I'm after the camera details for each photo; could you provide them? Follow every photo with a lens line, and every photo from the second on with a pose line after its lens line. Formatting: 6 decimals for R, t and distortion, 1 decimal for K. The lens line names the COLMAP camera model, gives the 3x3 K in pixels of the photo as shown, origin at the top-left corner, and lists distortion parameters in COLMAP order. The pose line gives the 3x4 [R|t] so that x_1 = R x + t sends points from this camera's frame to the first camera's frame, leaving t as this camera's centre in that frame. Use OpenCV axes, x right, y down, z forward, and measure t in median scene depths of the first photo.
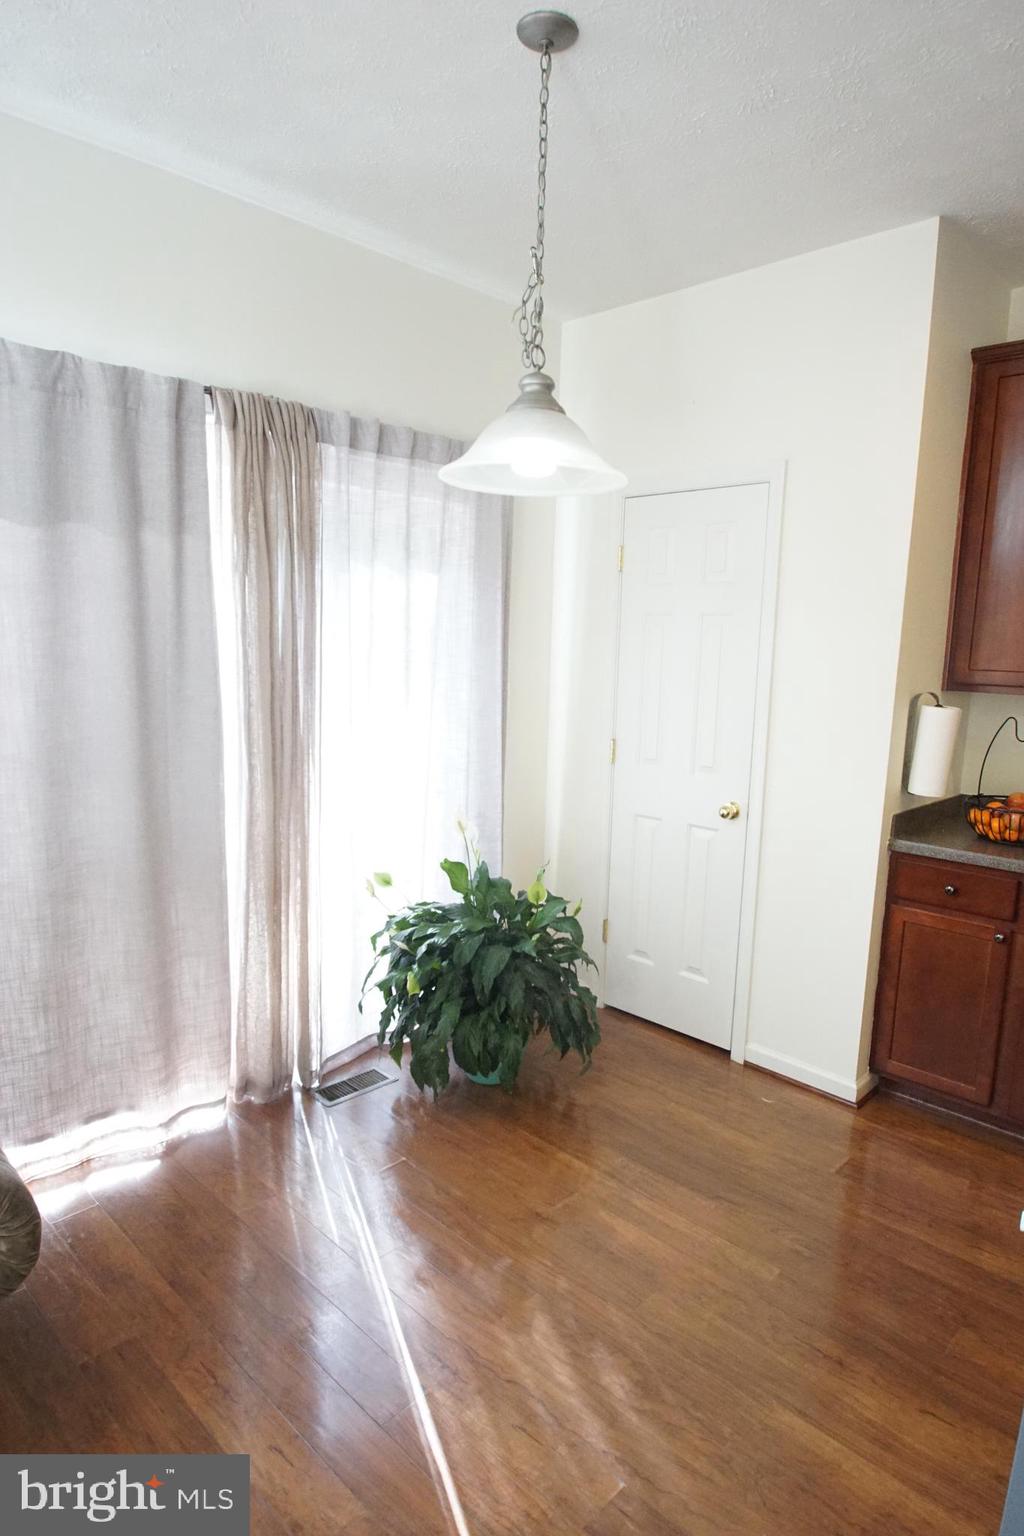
lens RADIAL K [[888.5, 0, 524.1], [0, 888.5, 803.7], [0, 0, 1]] dist [-0.021695, -0.011852]
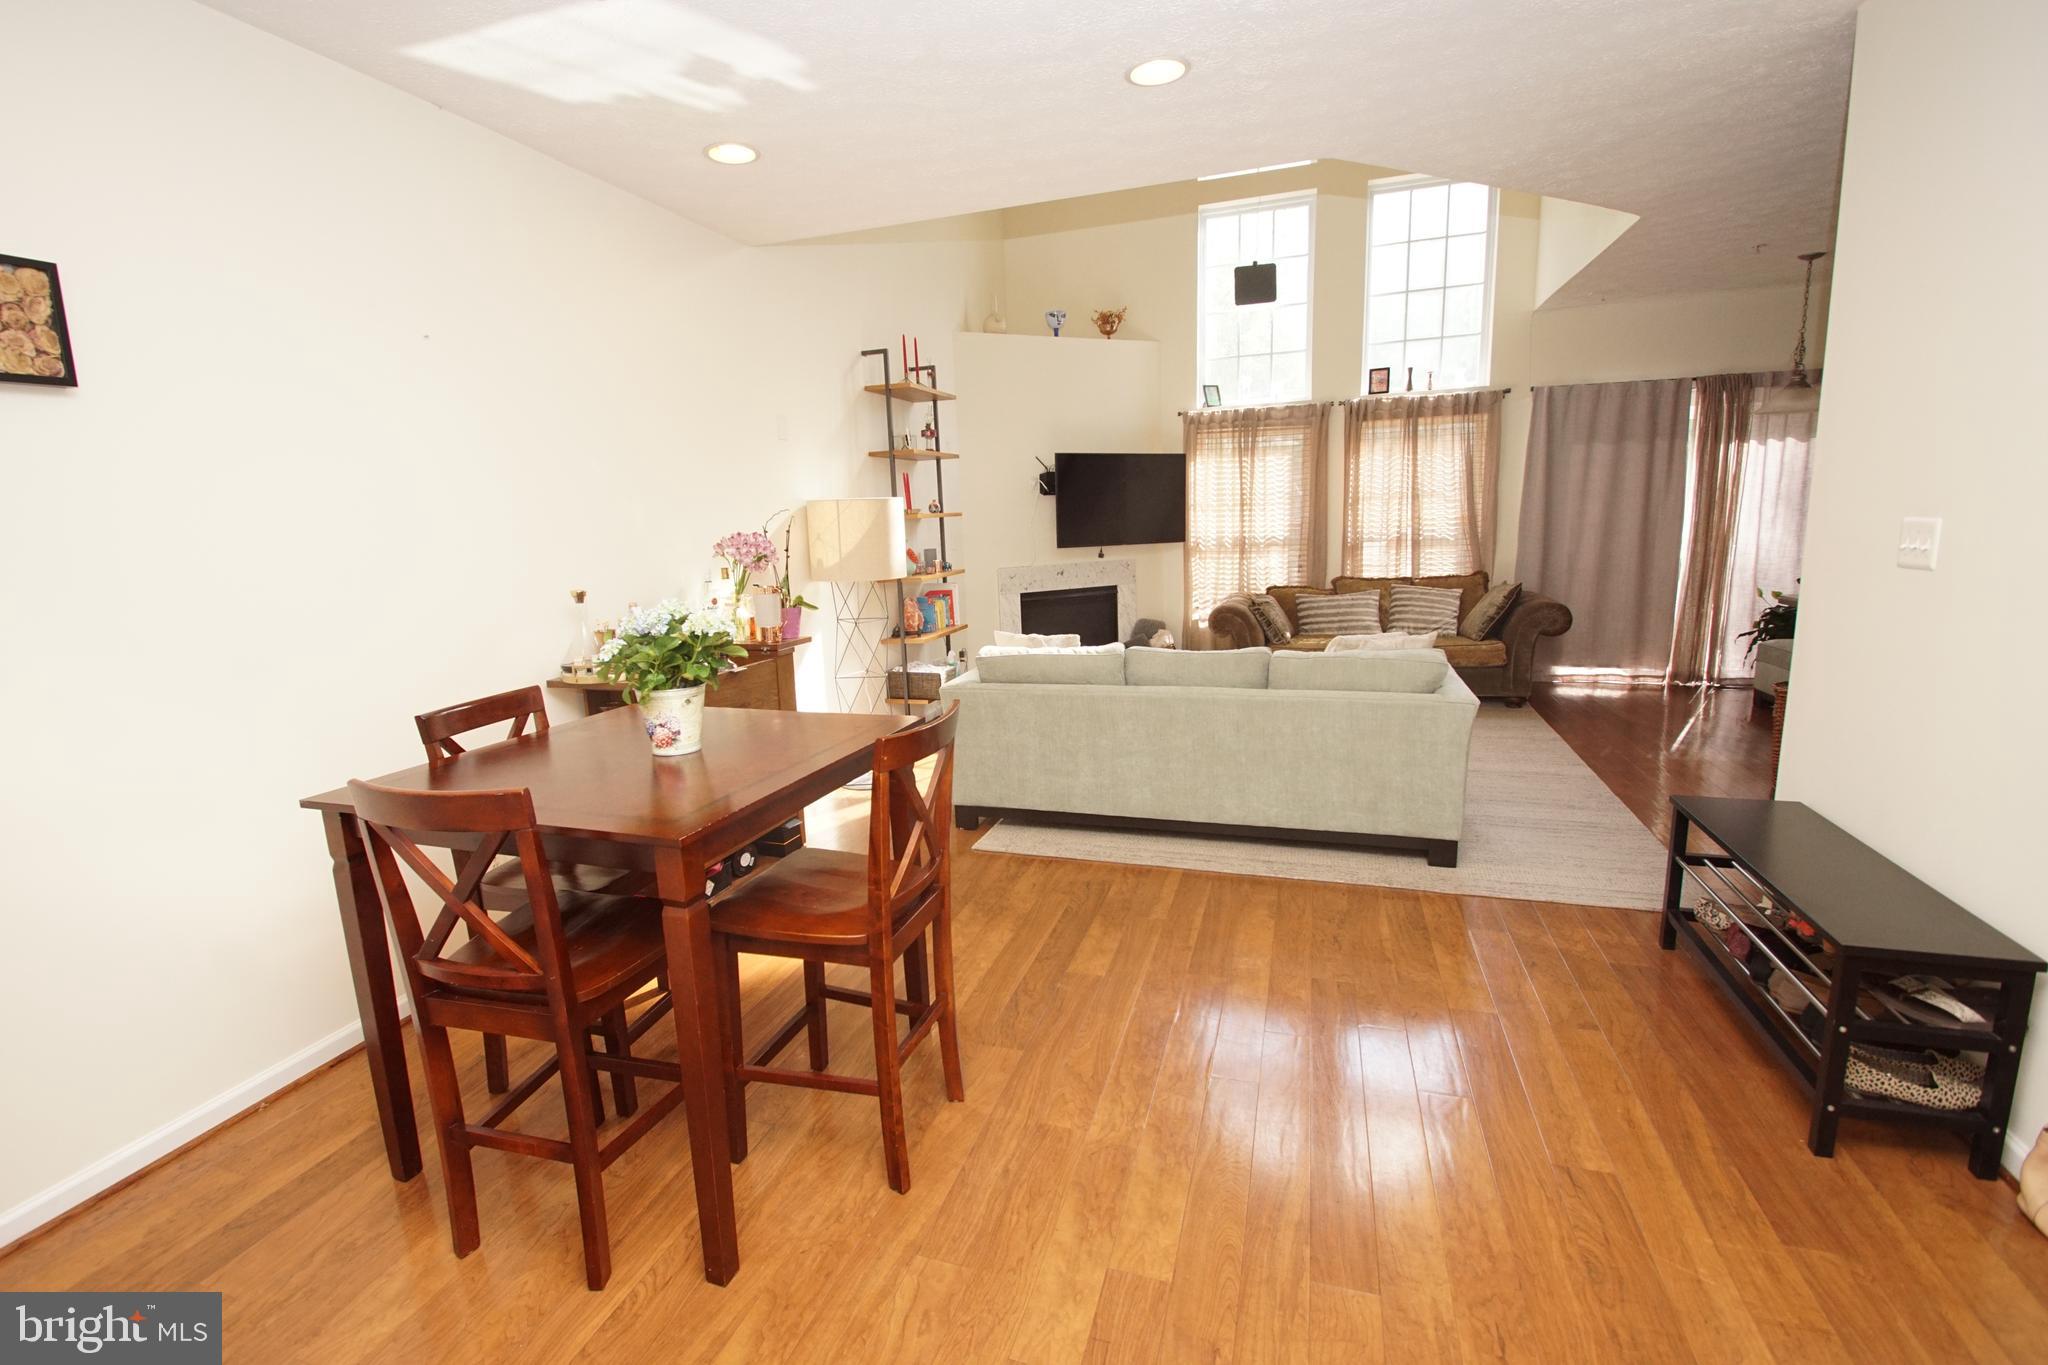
lens RADIAL K [[910.0, 0, 996.1], [0, 910.0, 686.1], [0, 0, 1]] dist [0.005191, -0.012240]
pose [[0.423945, 0.123974, -0.897163, 1.130535], [-0.104578, 0.990662, 0.087477, 0.350646], [0.899630, 0.056738, 0.432952, -1.711704]]
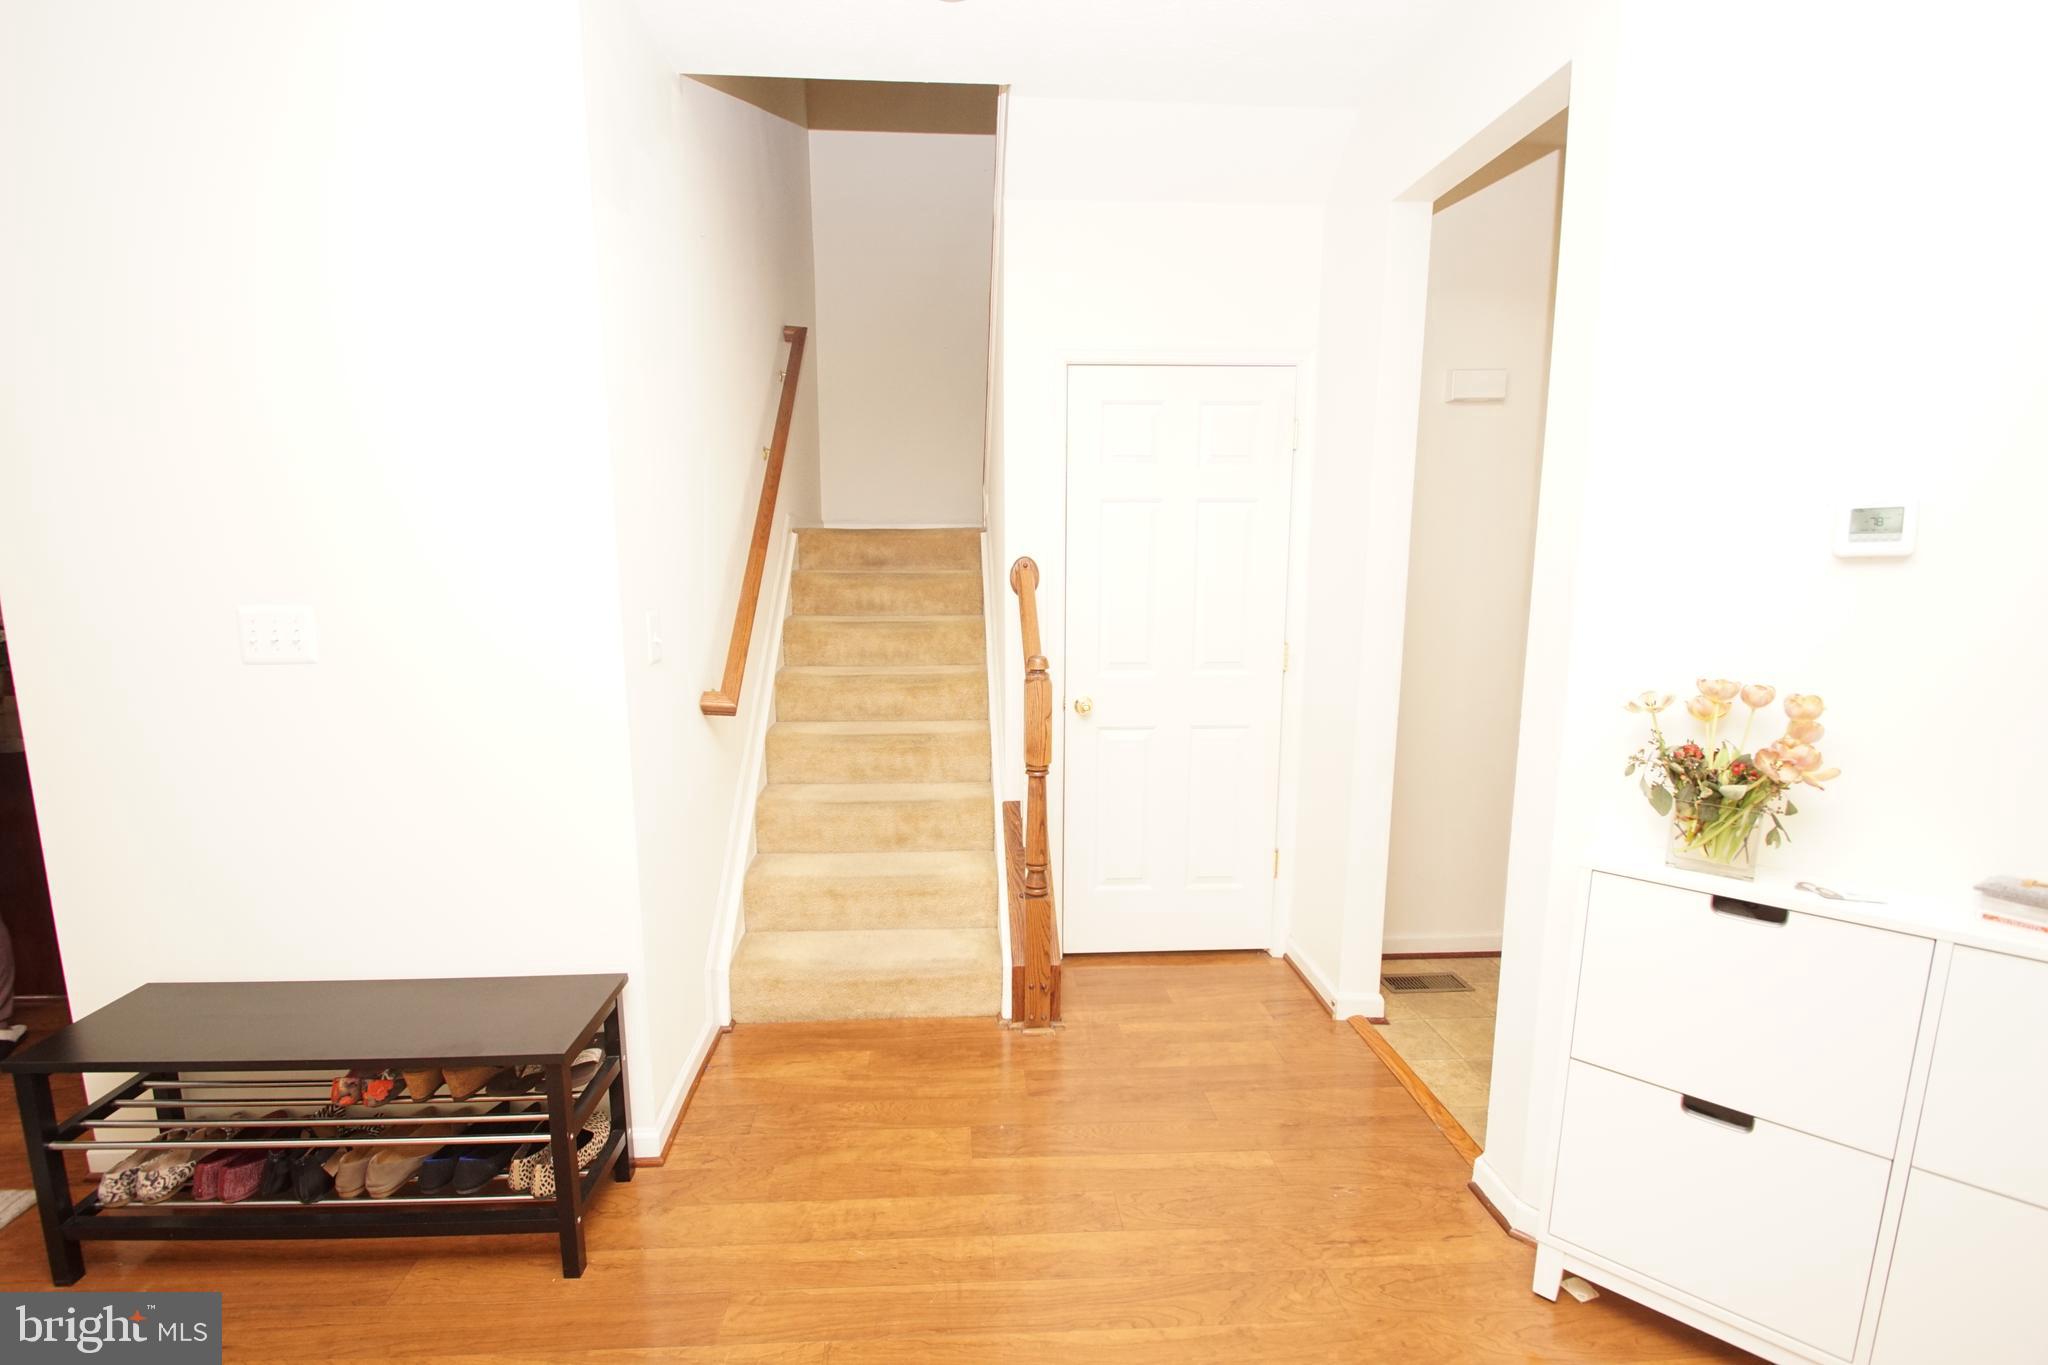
lens RADIAL K [[910.0, 0, 1005.1], [0, 910.0, 687.9], [0, 0, 1]] dist [0.005191, -0.012240]
pose [[0.679279, -0.129200, 0.722418, 0.598841], [0.143541, 0.988759, 0.041865, 0.302233], [-0.719706, 0.075259, 0.690188, -1.515685]]
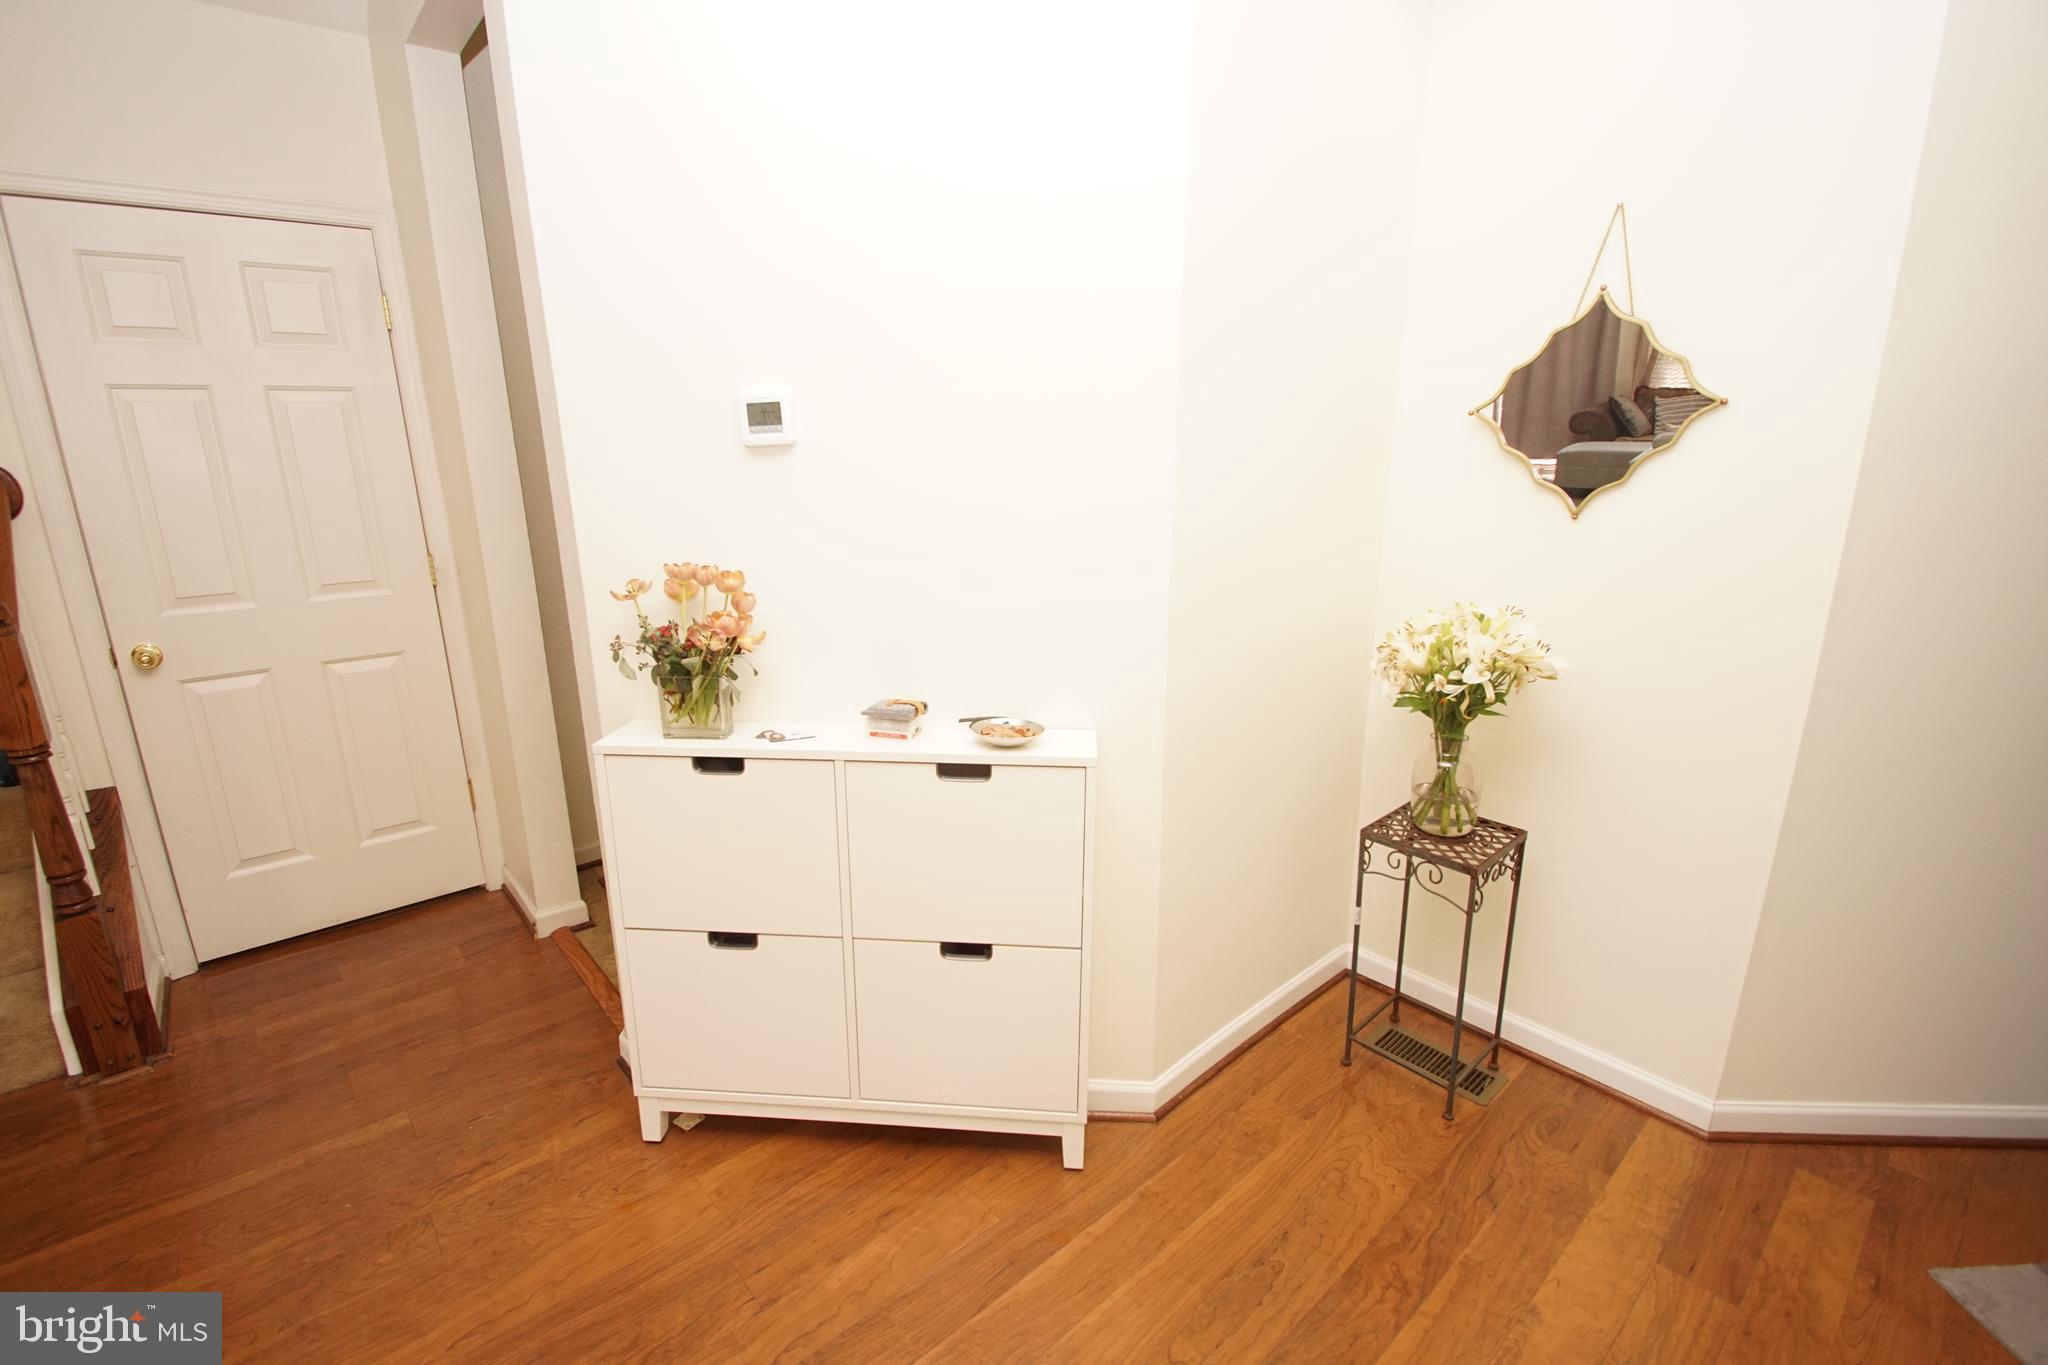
lens RADIAL K [[910.0, 0, 993.4], [0, 910.0, 687.8], [0, 0, 1]] dist [0.005191, -0.012240]
pose [[0.091055, -0.274522, 0.957260, 0.712298], [0.189090, 0.948532, 0.254032, 0.347990], [-0.977729, 0.157877, 0.138278, -1.727182]]
